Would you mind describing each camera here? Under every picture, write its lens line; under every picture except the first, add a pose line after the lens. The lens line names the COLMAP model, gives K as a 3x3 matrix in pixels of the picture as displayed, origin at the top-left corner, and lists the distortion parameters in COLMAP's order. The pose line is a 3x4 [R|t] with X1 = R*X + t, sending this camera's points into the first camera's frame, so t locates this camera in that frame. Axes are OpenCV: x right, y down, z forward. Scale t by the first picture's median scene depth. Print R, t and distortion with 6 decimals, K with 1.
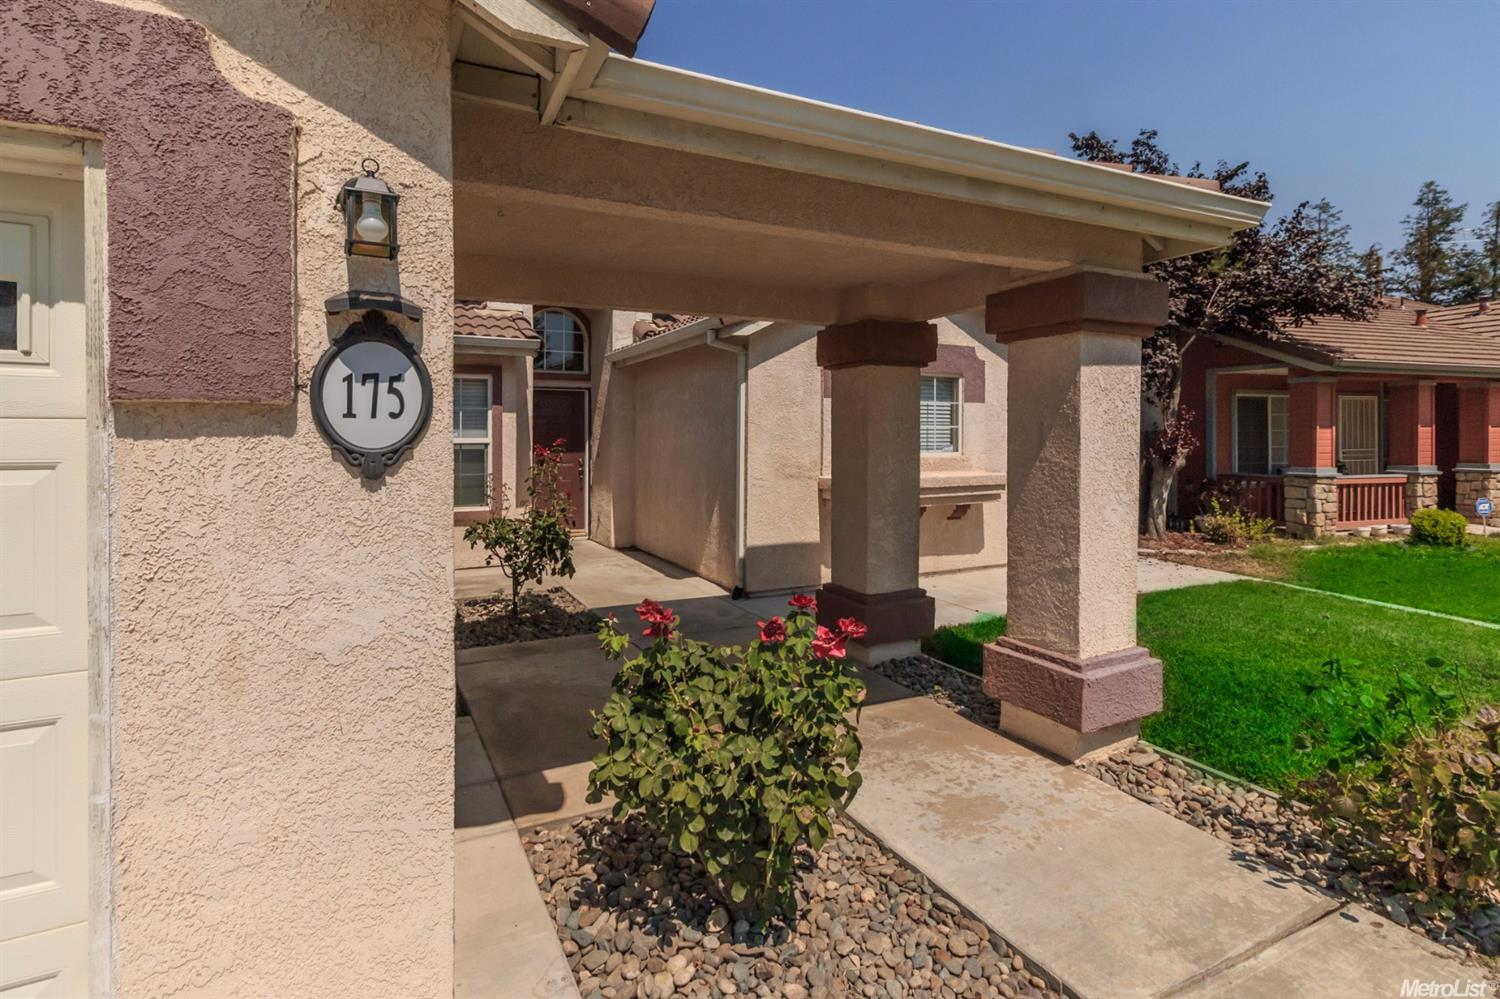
lens RADIAL K [[704.5, 0, 734.4], [0, 704.5, 433.3], [0, 0, 1]] dist [0.001922, 0.000802]
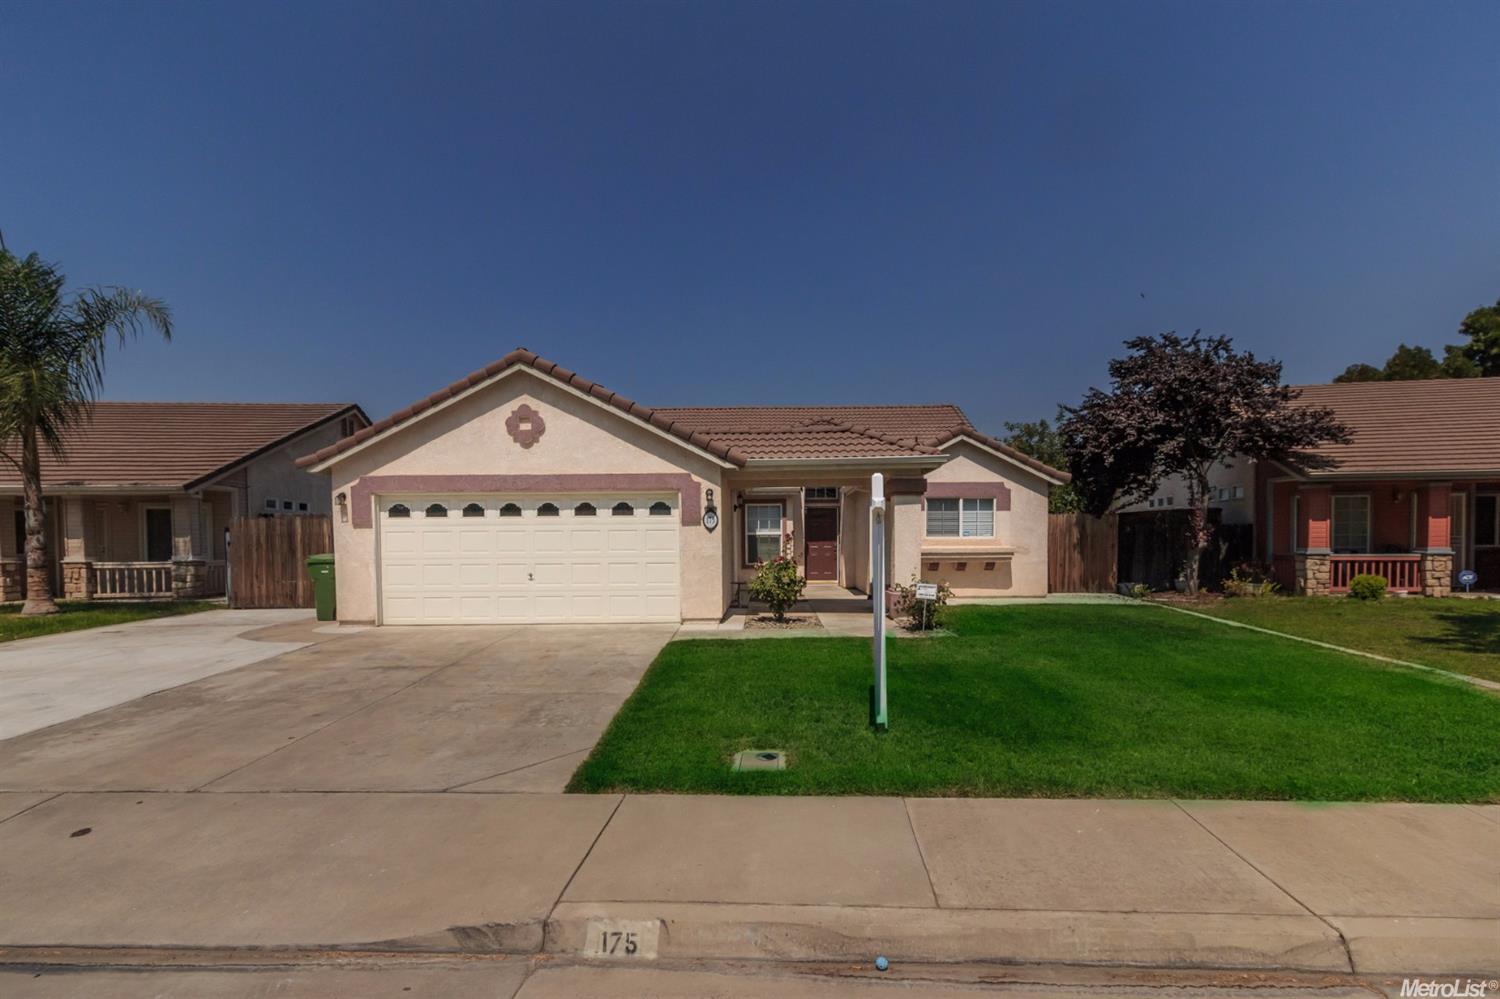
lens RADIAL K [[704.5, 0, 780.4], [0, 704.5, 571.2], [0, 0, 1]] dist [0.001922, 0.000802]
pose [[0.894151, 0.014707, -0.447524, 0.525069], [0.007438, 0.998835, 0.047685, 0.020176], [0.447704, -0.045966, 0.892999, -0.802293]]
